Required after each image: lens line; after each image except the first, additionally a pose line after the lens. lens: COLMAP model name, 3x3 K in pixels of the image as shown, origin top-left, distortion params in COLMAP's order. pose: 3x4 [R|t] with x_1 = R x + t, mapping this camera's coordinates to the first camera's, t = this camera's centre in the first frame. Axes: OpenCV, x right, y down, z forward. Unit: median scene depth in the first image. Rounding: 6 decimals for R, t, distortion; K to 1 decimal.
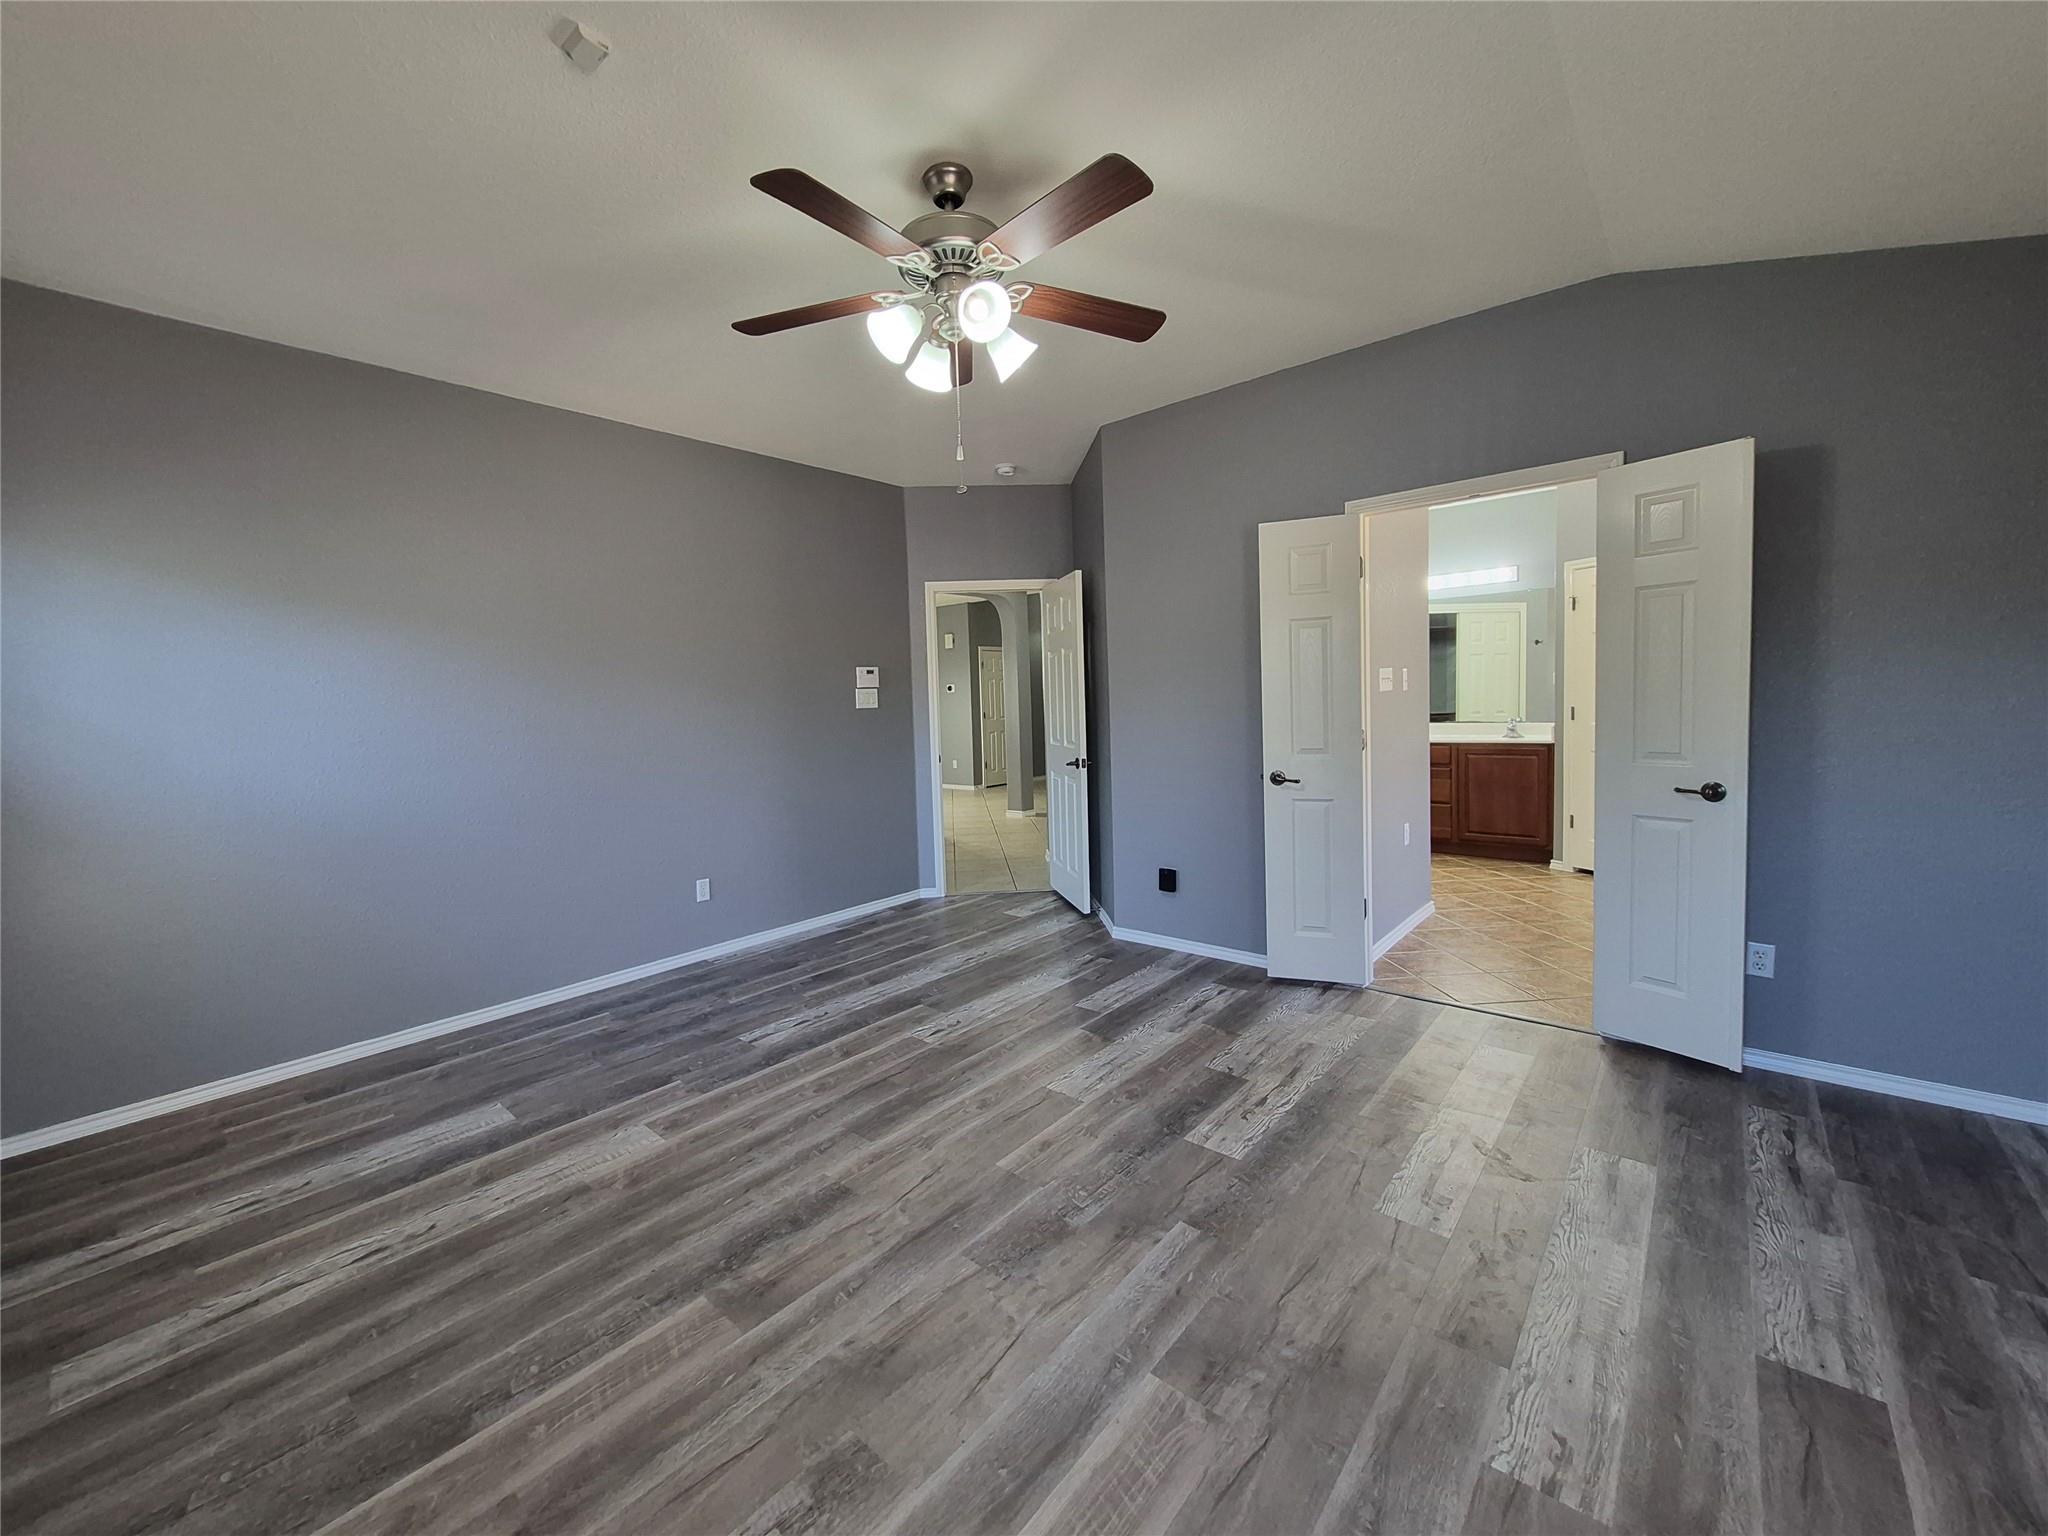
lens RADIAL K [[803.1, 0, 1000.4], [0, 803.1, 748.4], [0, 0, 1]] dist [-0.001137, -0.000447]
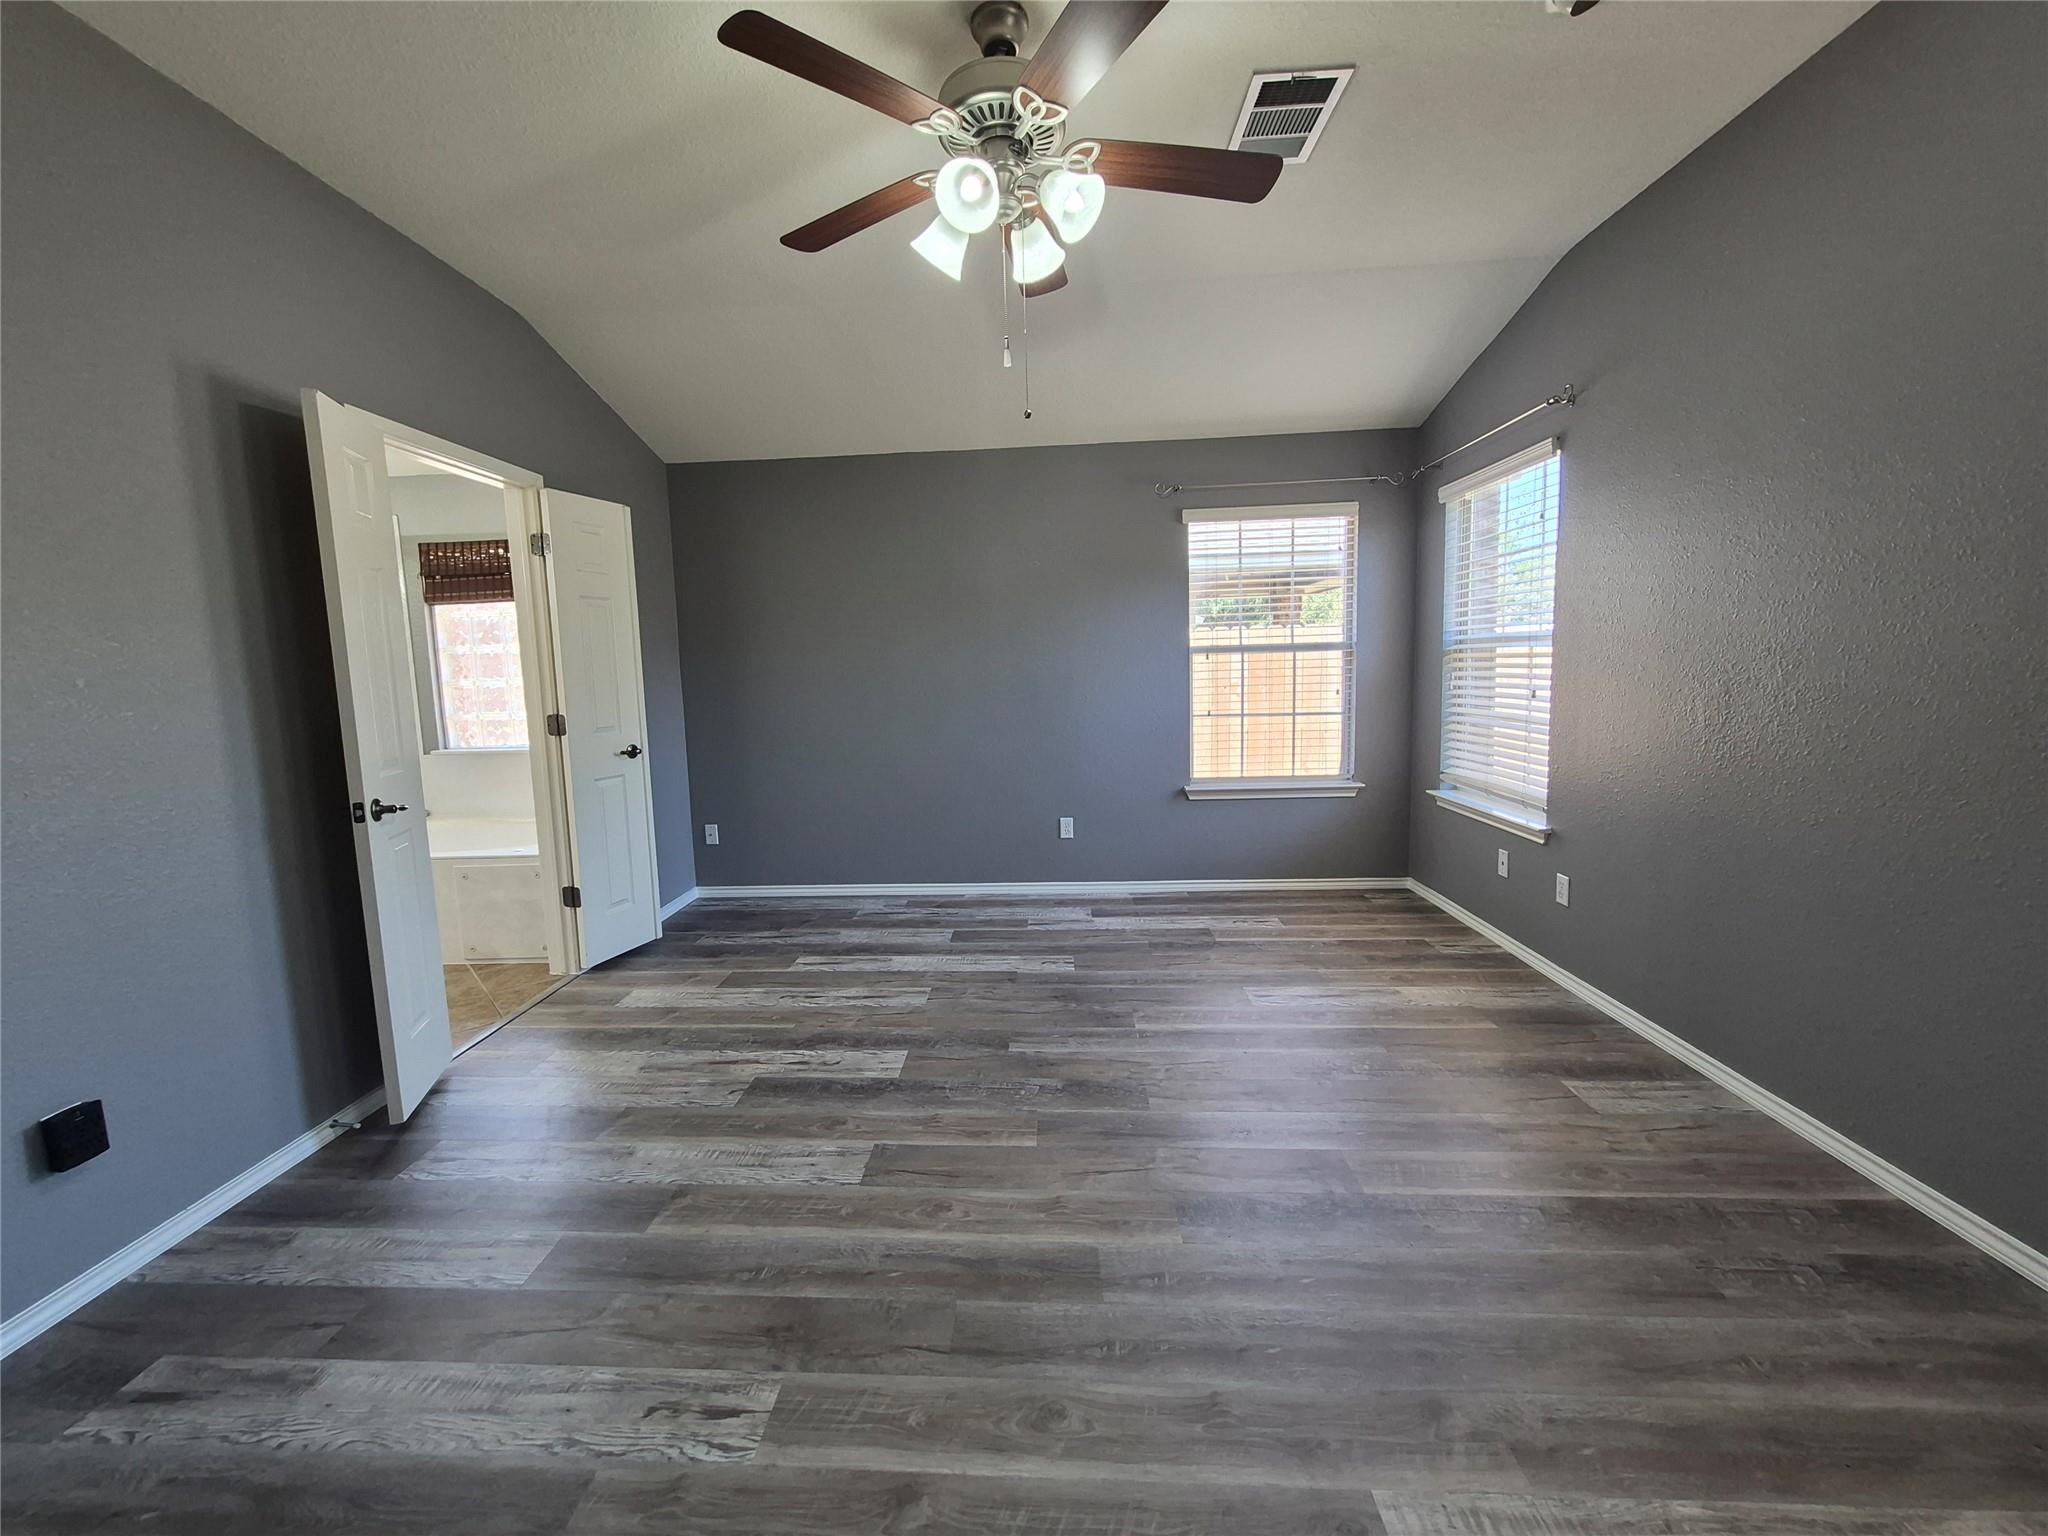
lens RADIAL K [[815.4, 0, 986.1], [0, 815.4, 762.6], [0, 0, 1]] dist [0.001835, -0.000198]
pose [[-0.605595, -0.044089, 0.794551, -0.696418], [0.097665, 0.986798, 0.129195, -0.057518], [-0.789757, 0.155840, -0.593294, 1.504514]]
